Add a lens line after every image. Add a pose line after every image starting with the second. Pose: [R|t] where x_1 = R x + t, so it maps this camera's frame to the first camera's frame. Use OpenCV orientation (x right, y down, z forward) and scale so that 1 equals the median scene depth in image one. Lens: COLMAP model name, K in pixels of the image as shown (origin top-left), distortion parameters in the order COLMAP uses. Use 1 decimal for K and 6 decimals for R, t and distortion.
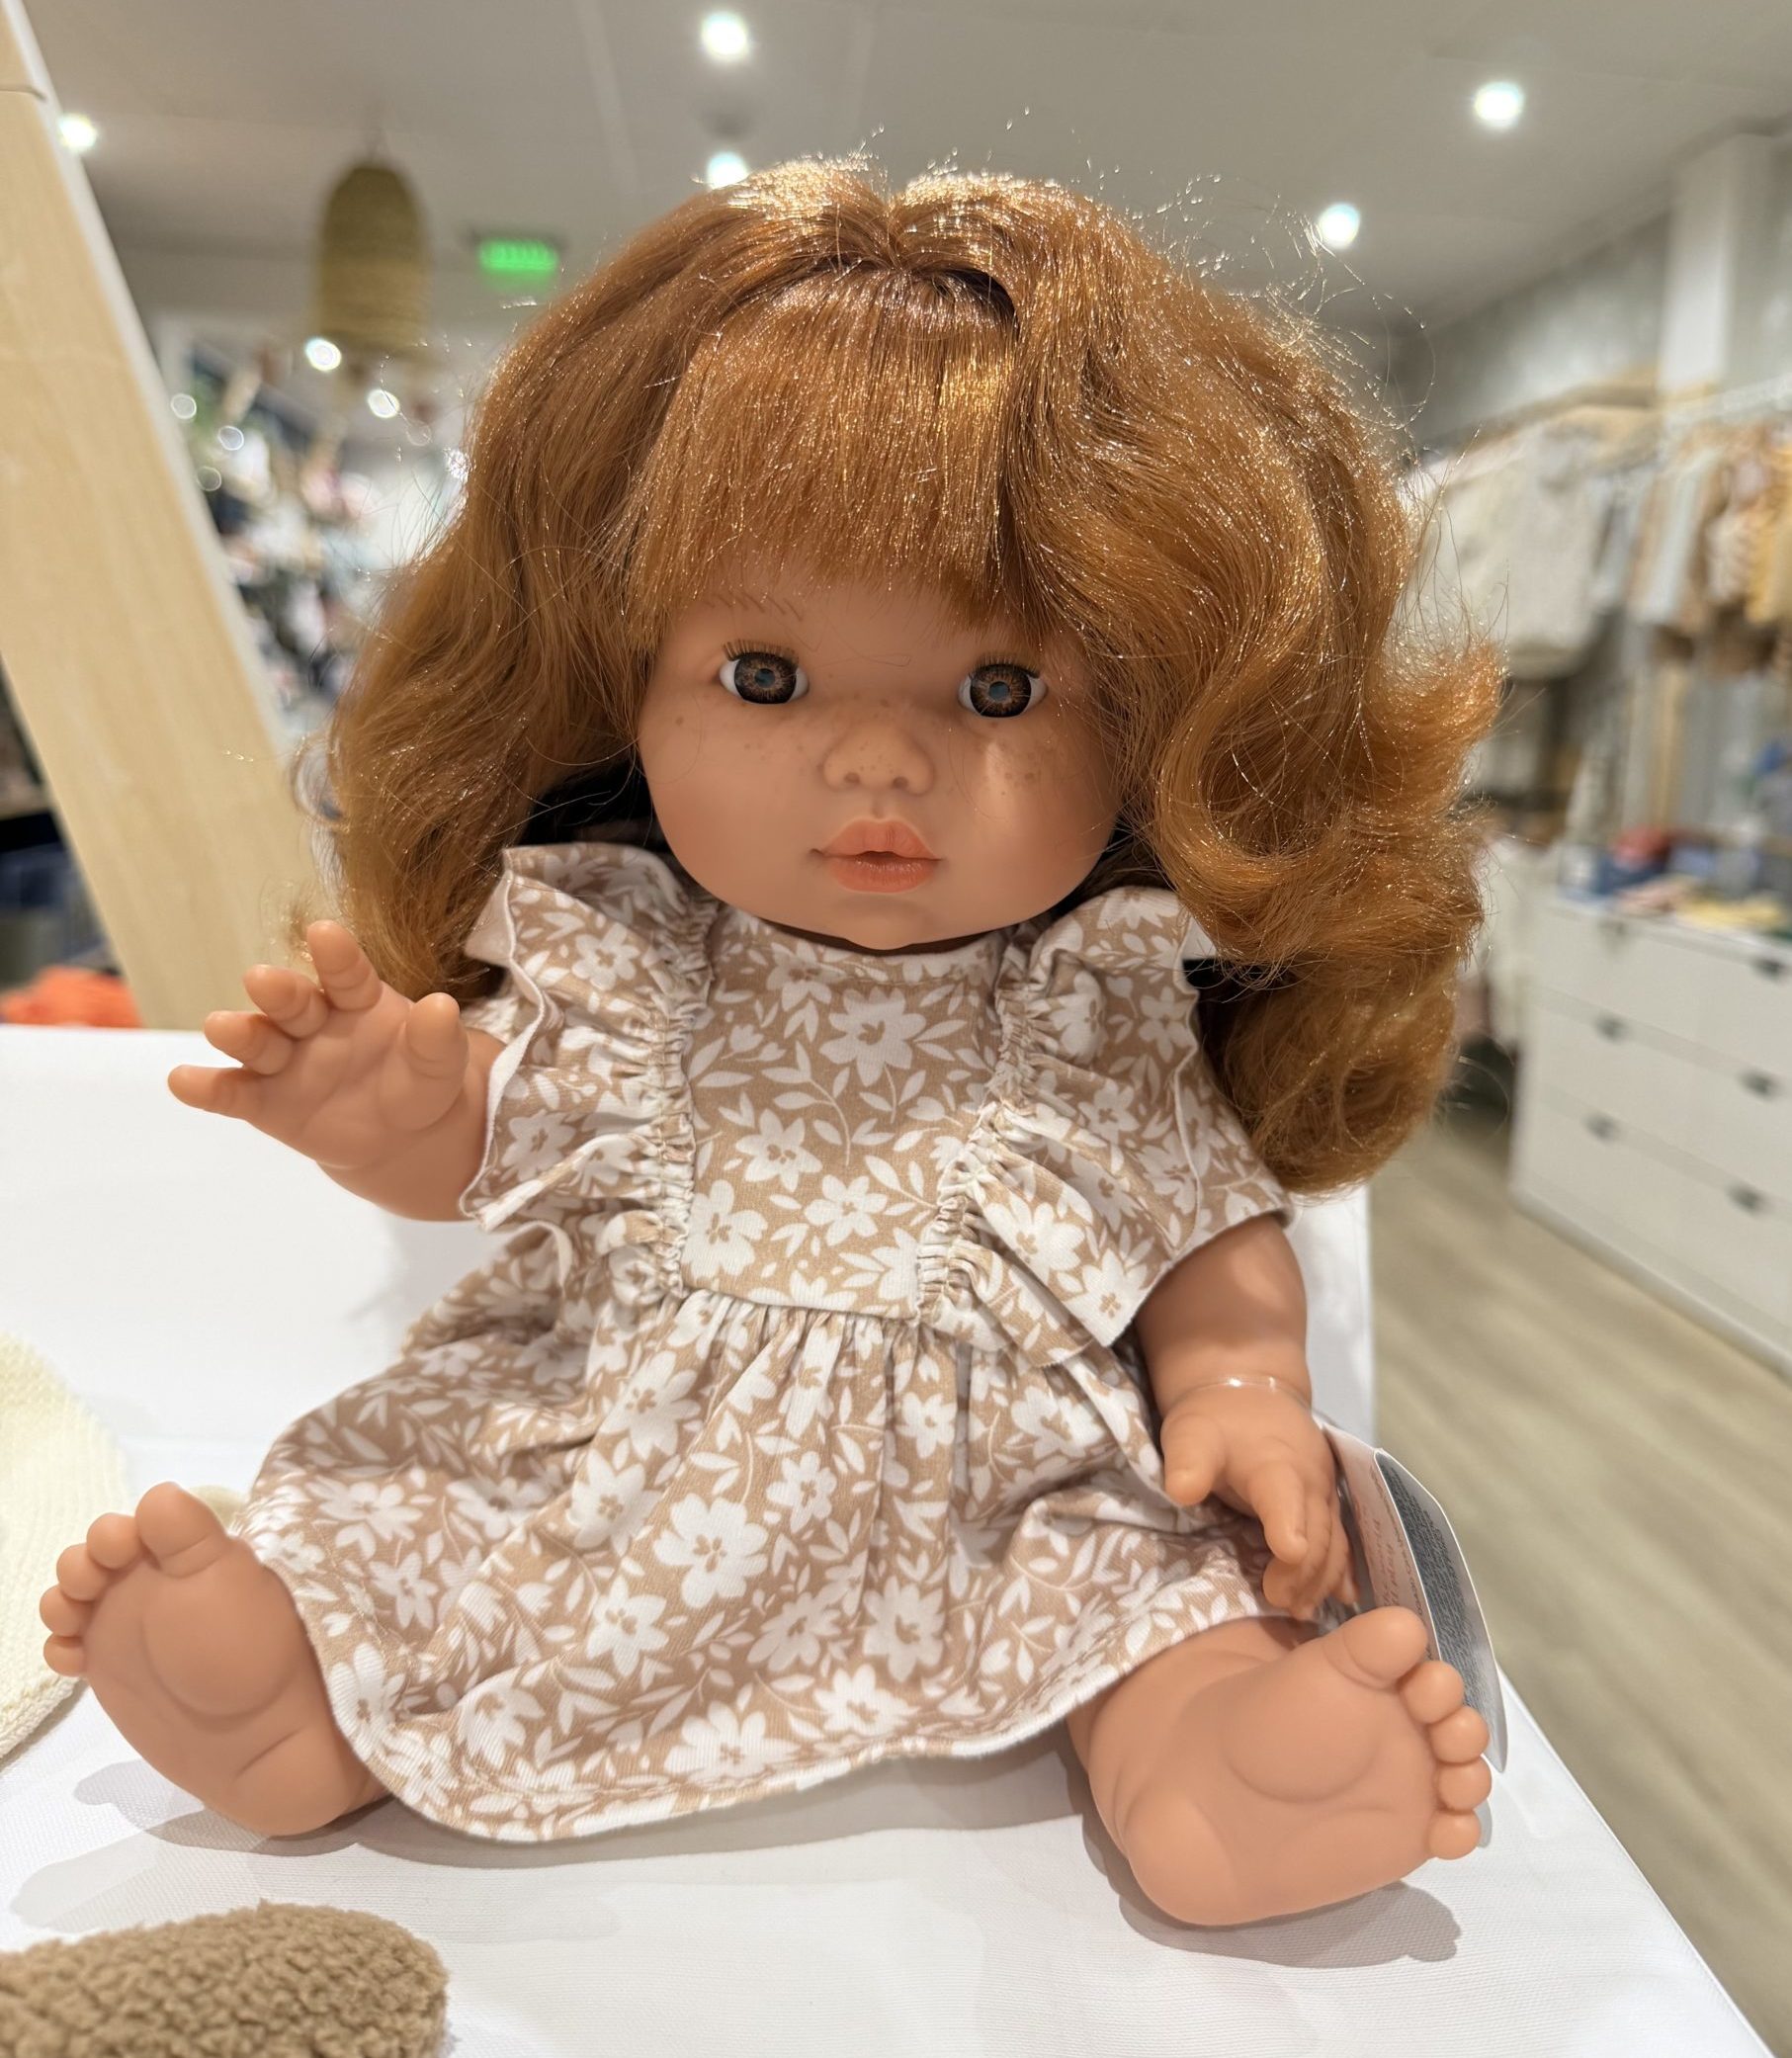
lens RADIAL K [[1814.6, 0, 962.6], [0, 1814.6, 992.3], [0, 0, 1]] dist [0.063371, -0.058737]
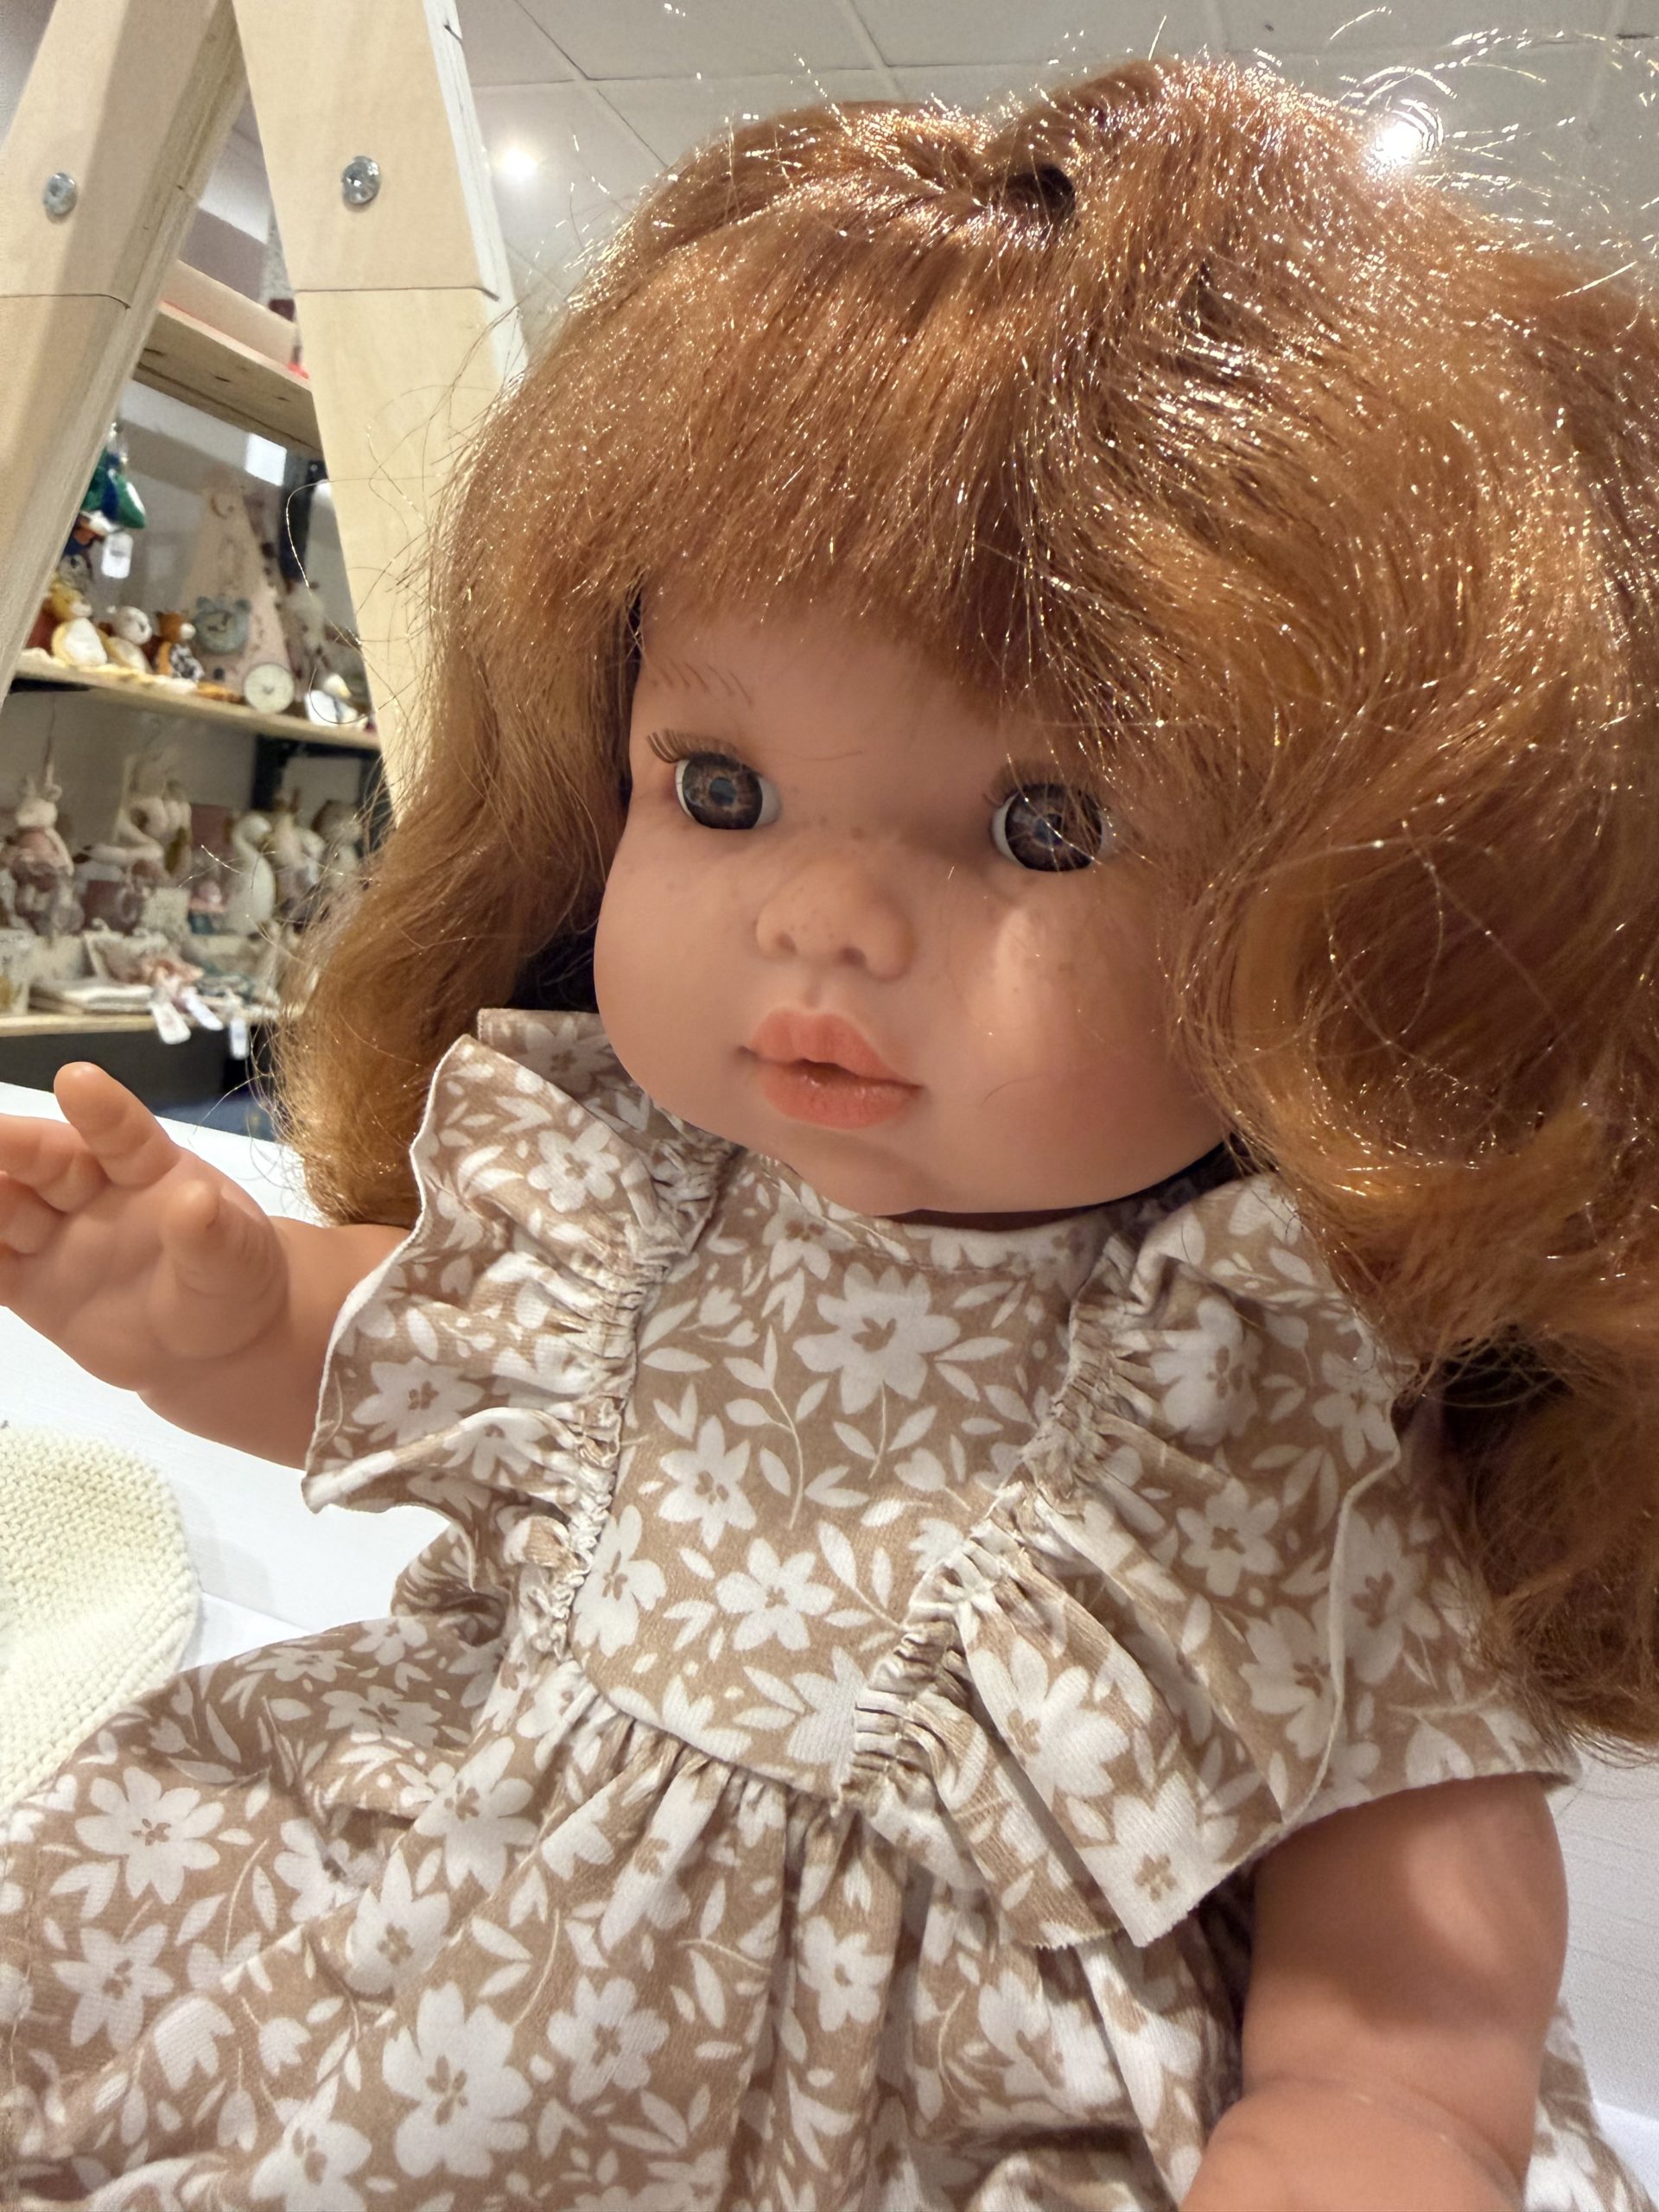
lens RADIAL K [[1616.7, 0, 814.9], [0, 1616.7, 1010.2], [0, 0, 1]] dist [0.007457, -0.003251]
pose [[0.902785, 0.102870, -0.417608, 0.170951], [-0.151104, 0.984939, -0.084036, -0.042750], [0.402674, 0.138969, 0.904733, 0.441295]]
